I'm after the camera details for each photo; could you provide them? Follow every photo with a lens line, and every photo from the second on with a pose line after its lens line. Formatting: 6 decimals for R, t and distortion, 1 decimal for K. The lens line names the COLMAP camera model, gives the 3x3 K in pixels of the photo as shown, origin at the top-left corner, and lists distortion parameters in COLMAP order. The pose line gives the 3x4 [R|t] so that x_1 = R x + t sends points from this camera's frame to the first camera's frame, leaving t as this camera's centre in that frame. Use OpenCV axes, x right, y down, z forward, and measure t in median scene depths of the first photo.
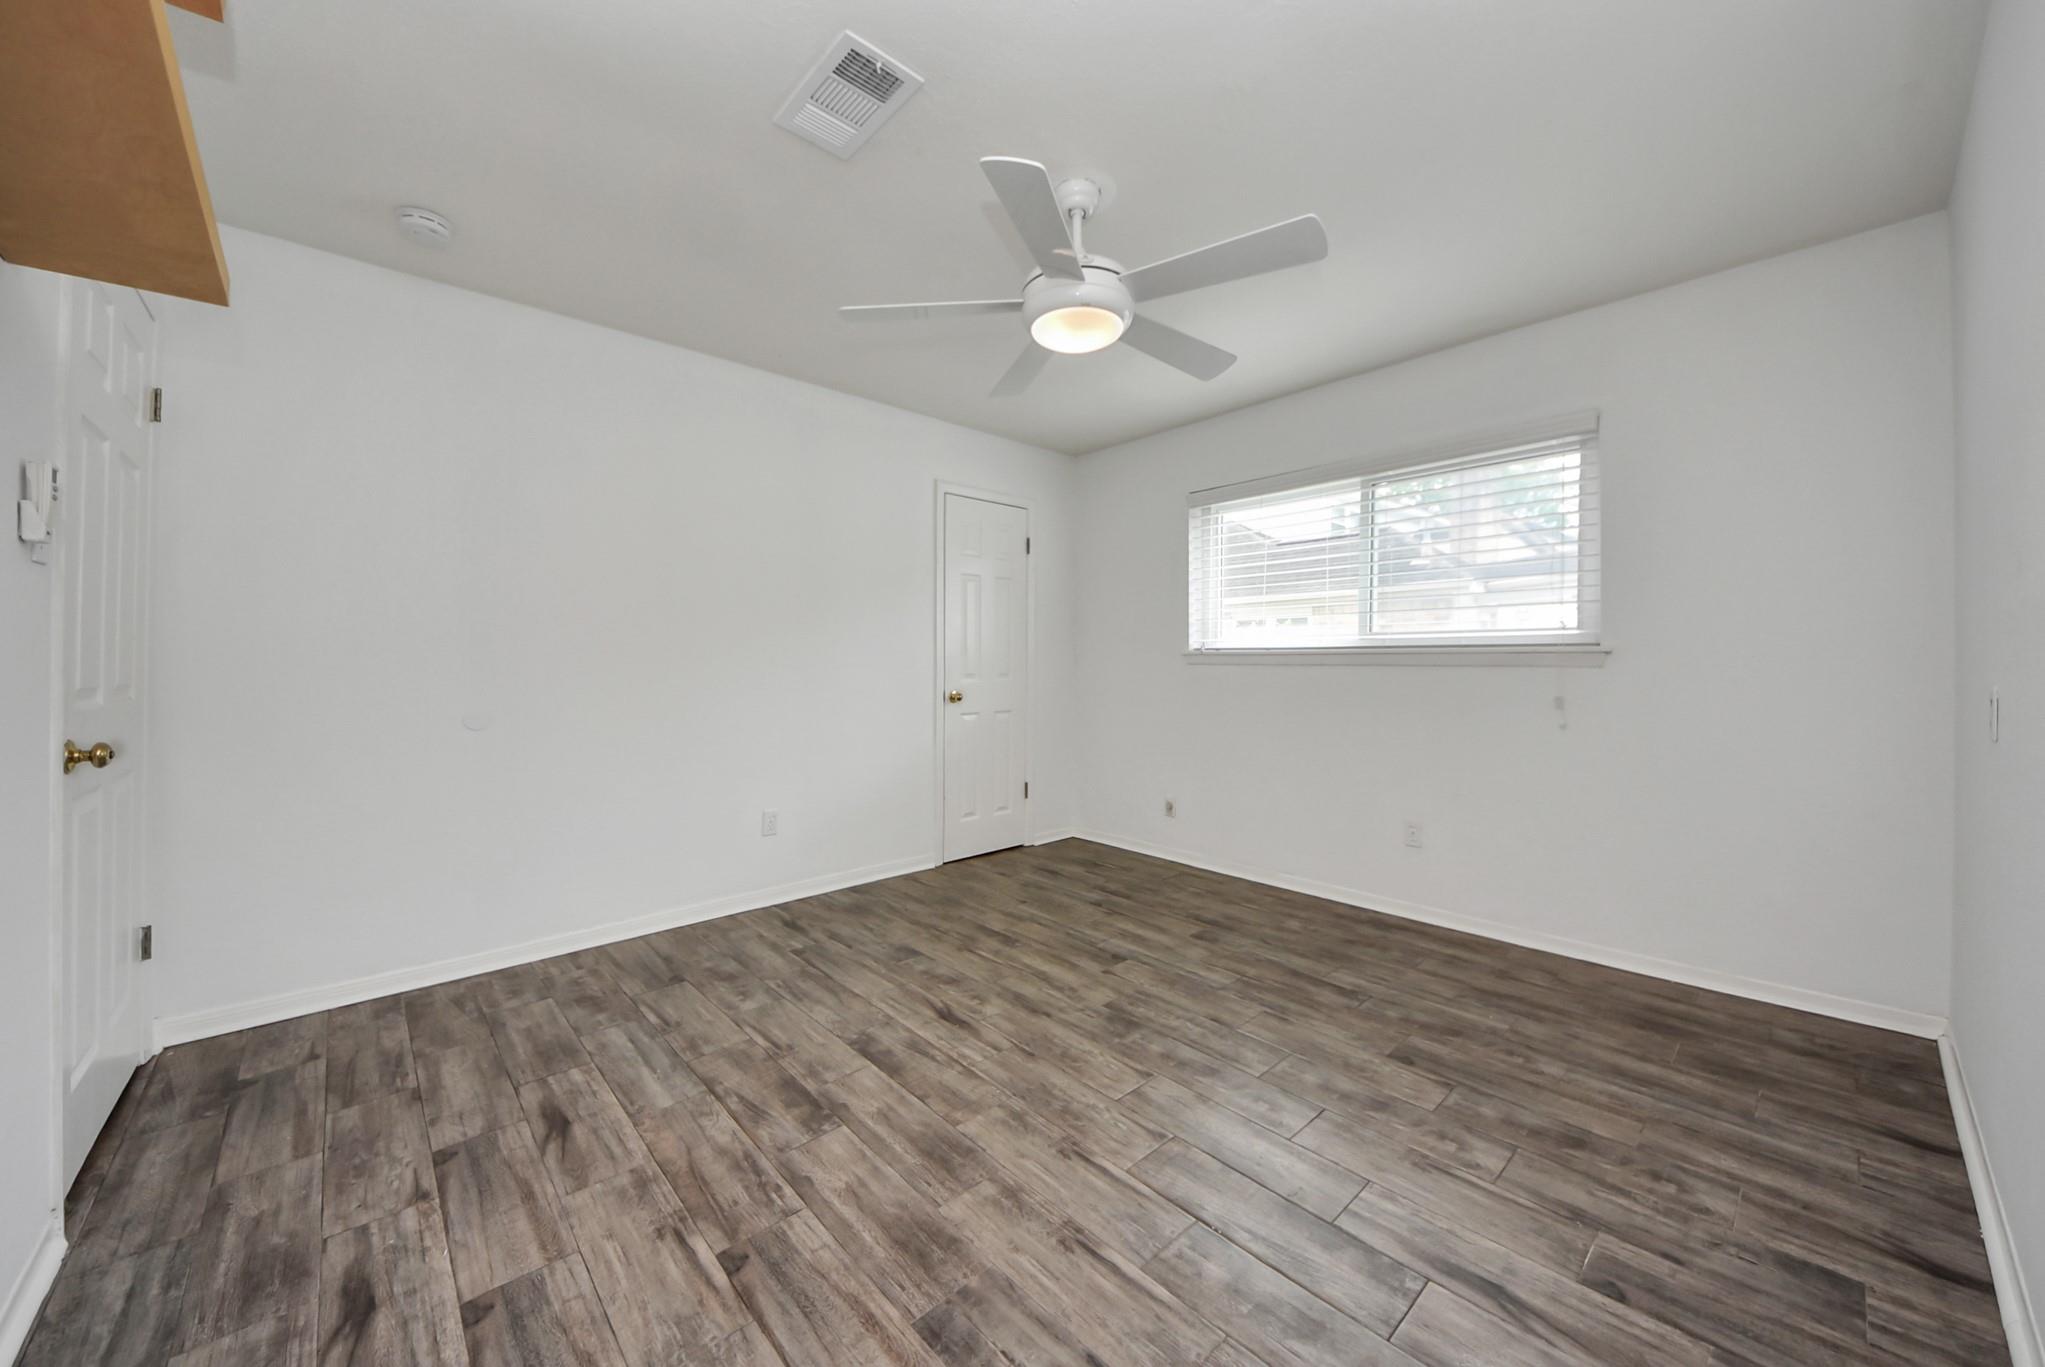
lens RADIAL K [[734.8, 0, 1041.7], [0, 734.8, 670.7], [0, 0, 1]] dist [0.020669, -0.009691]
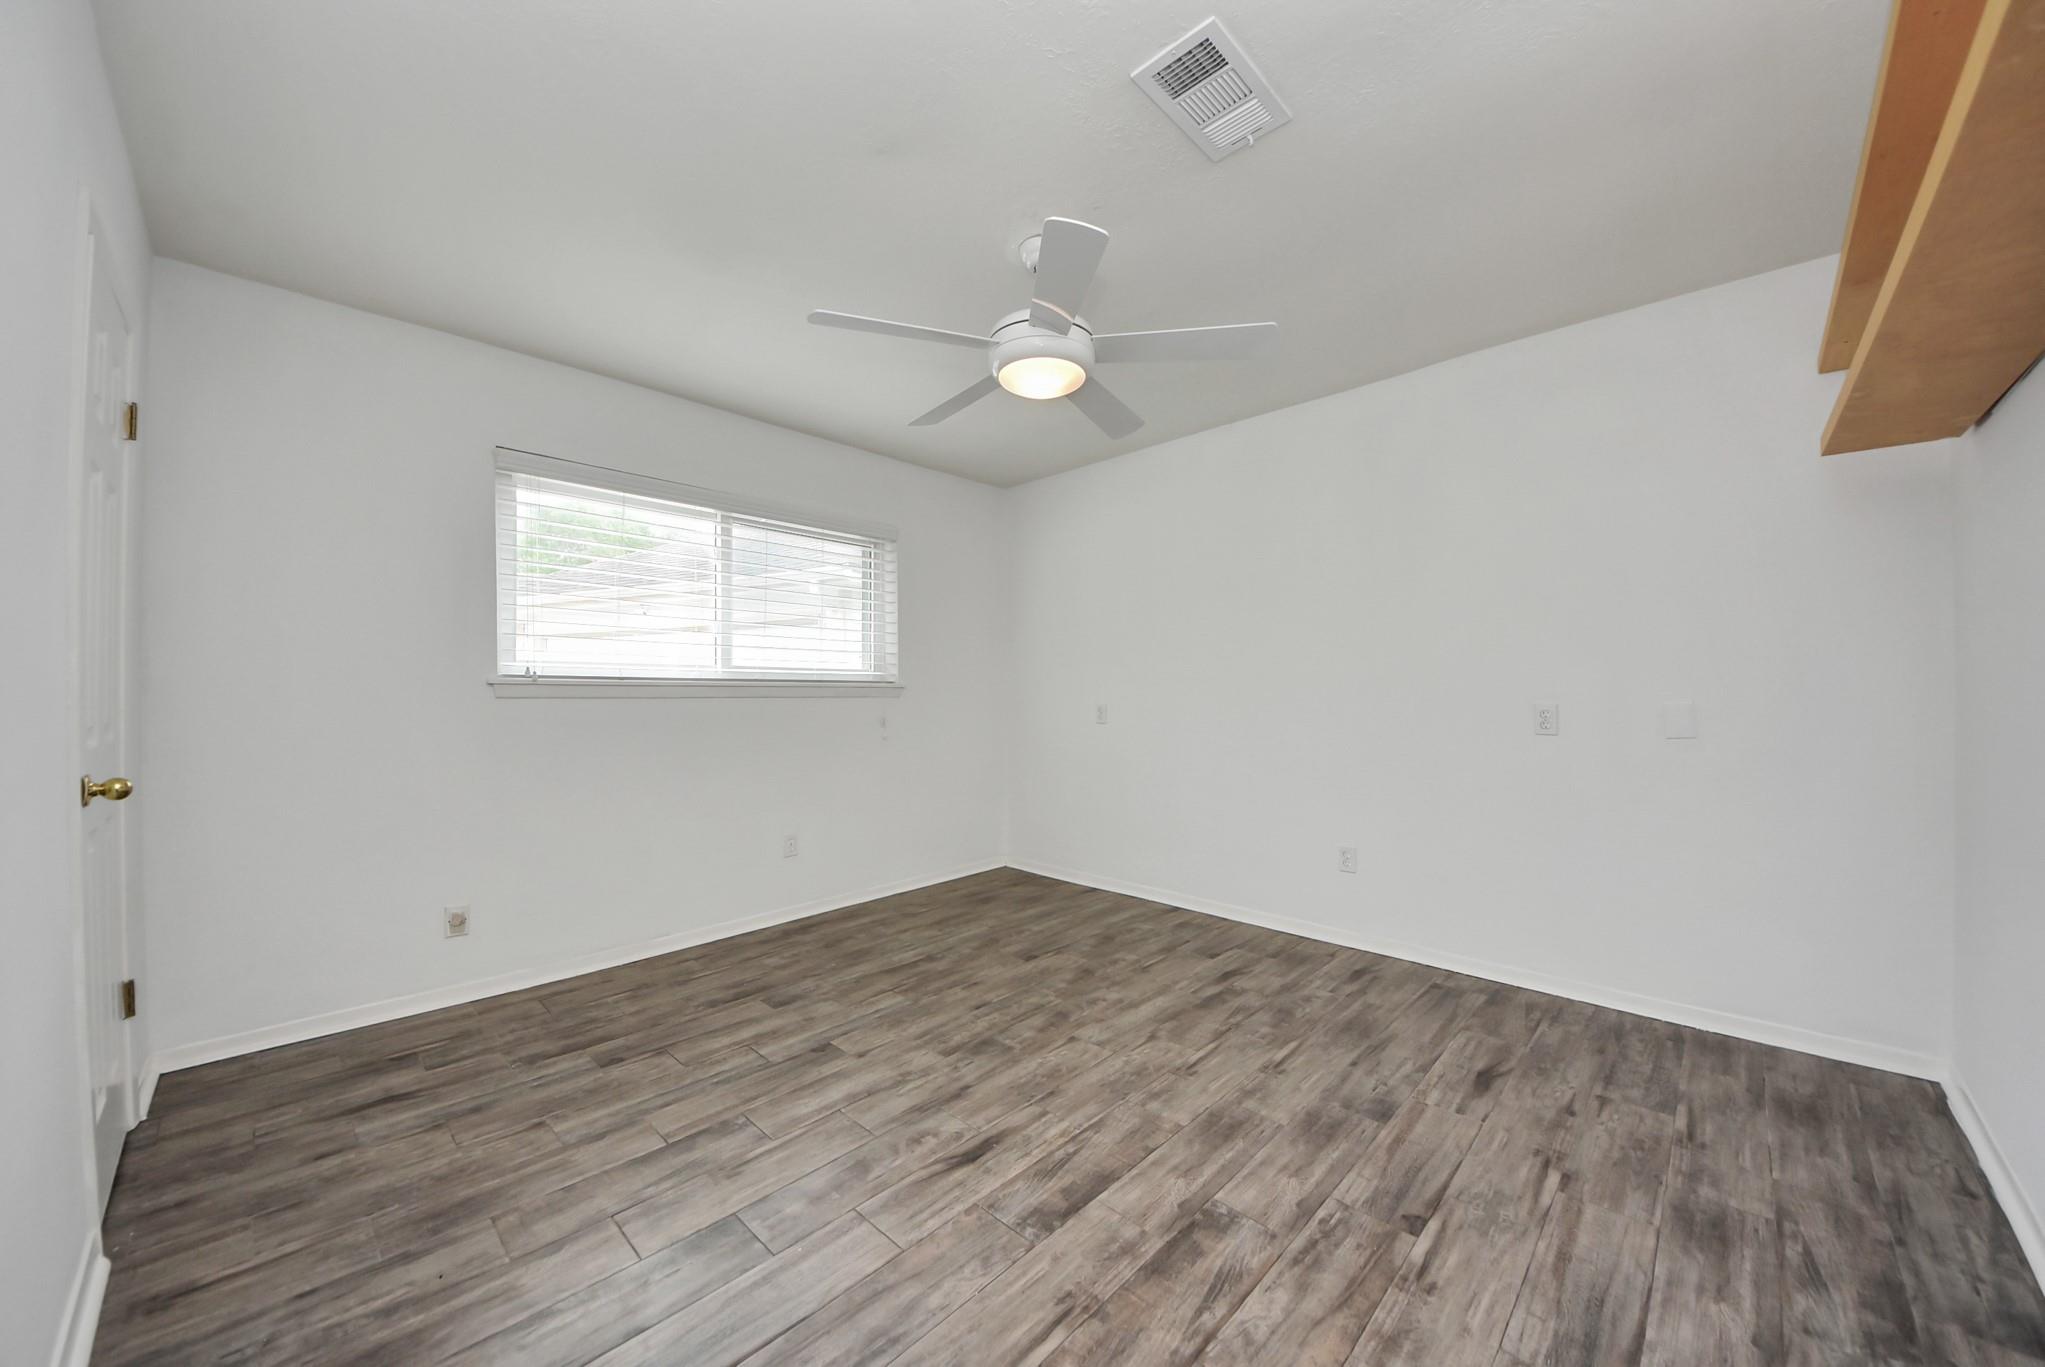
lens RADIAL K [[729.3, 0, 1027.7], [0, 729.3, 678.3], [0, 0, 1]] dist [0.069590, -0.034891]
pose [[-0.054119, 0.015222, 0.998418, -0.996103], [0.006538, 0.999868, -0.014889, -0.025154], [-0.998513, 0.005722, -0.054211, 1.054728]]
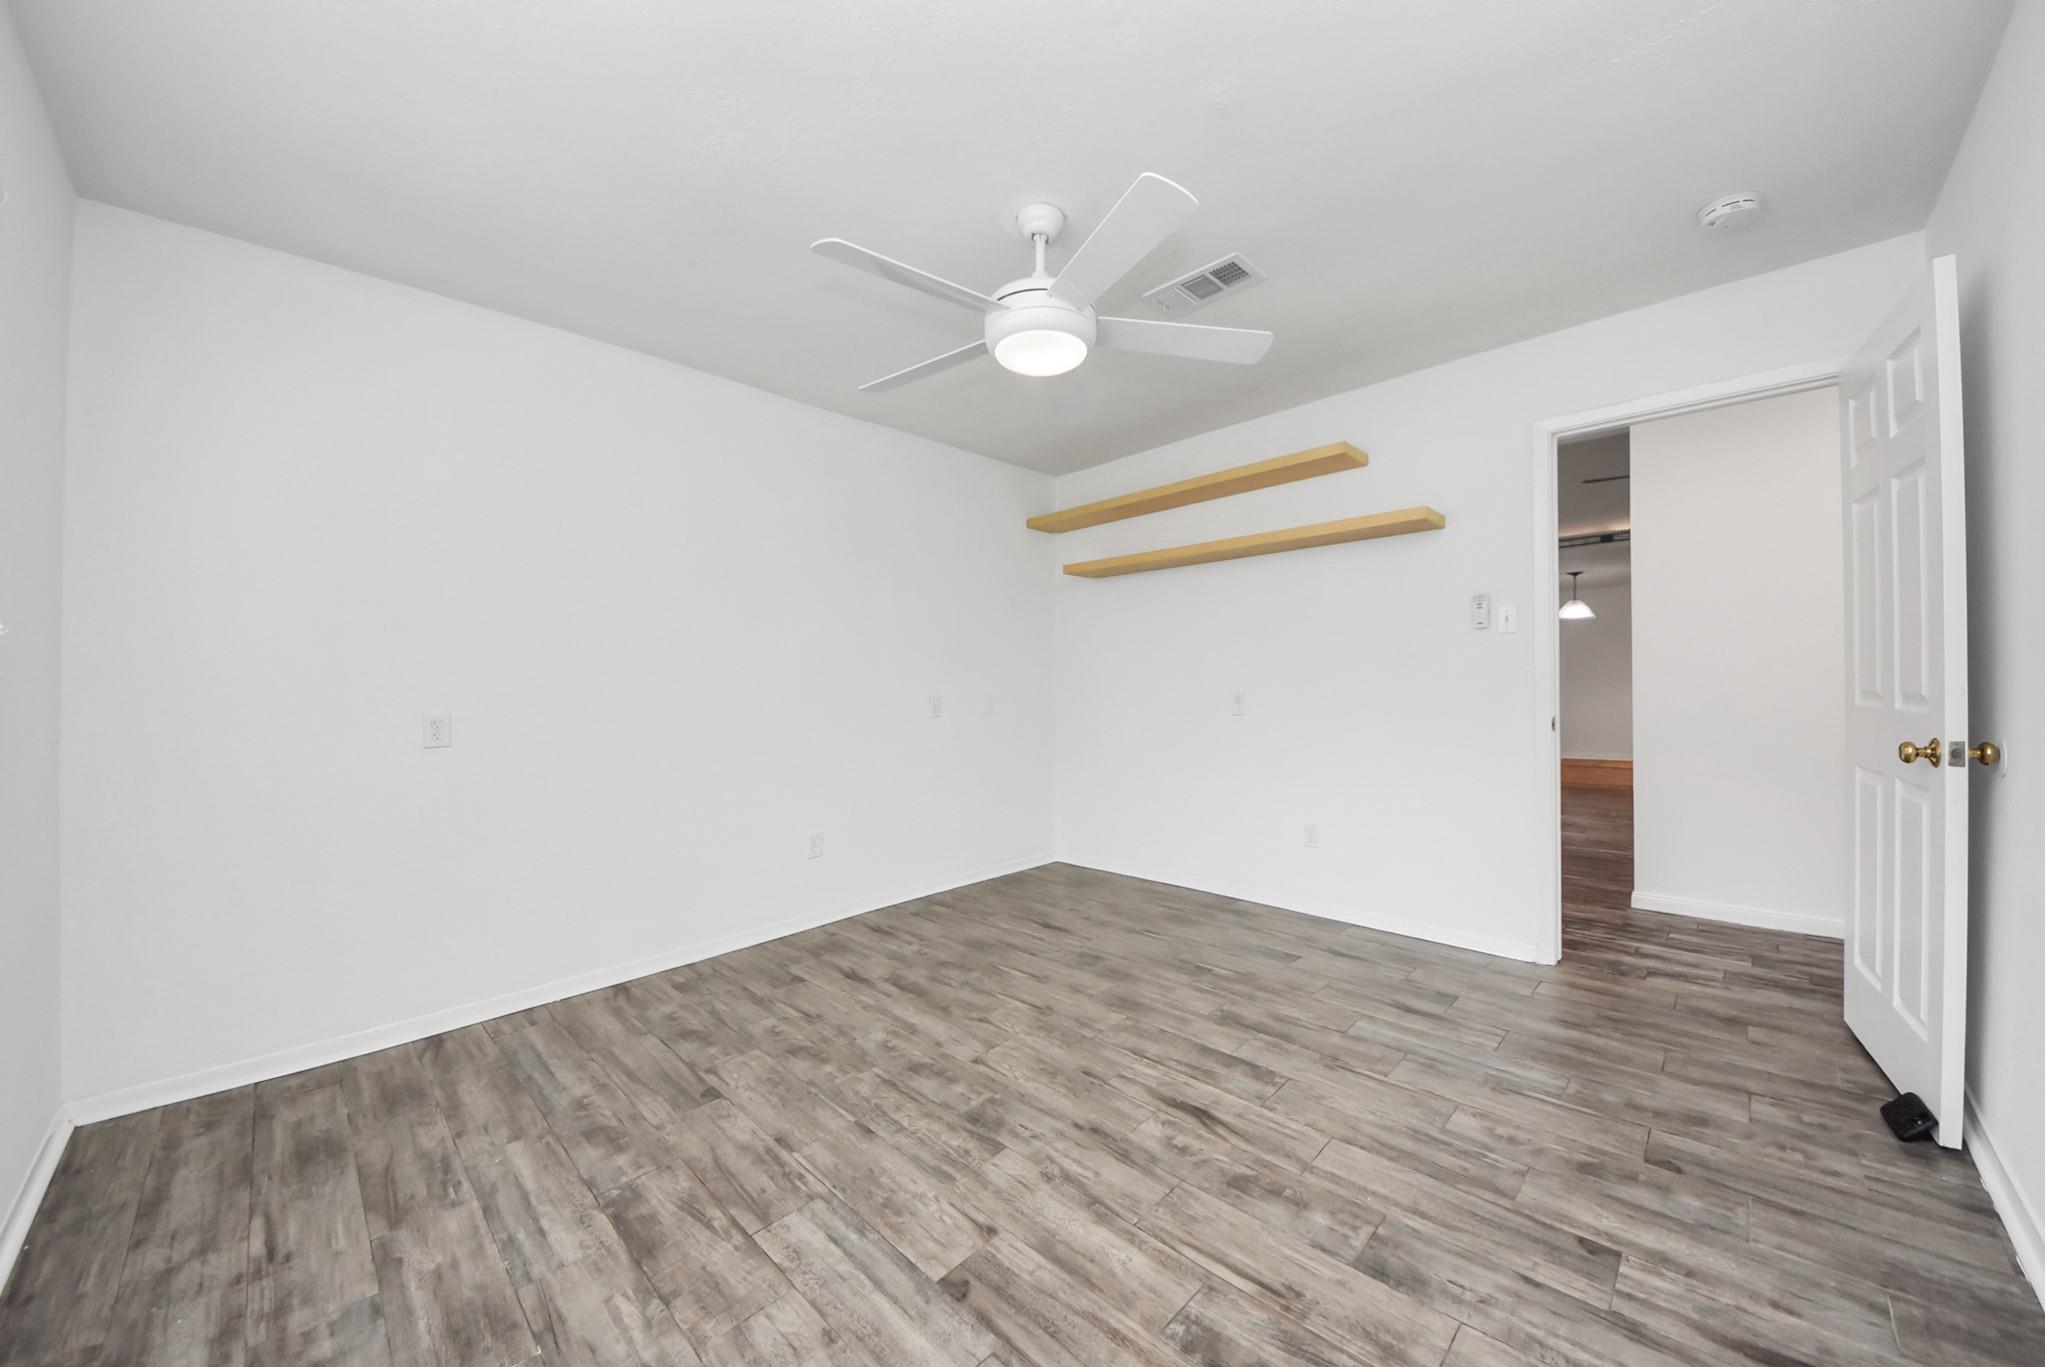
lens RADIAL K [[734.8, 0, 1041.7], [0, 734.8, 670.7], [0, 0, 1]] dist [0.020669, -0.009691]
pose [[-0.998455, 0.017100, -0.052870, 0.087879], [0.018114, 0.999660, -0.018774, -0.010782], [0.052531, -0.019702, -0.998425, 1.960867]]
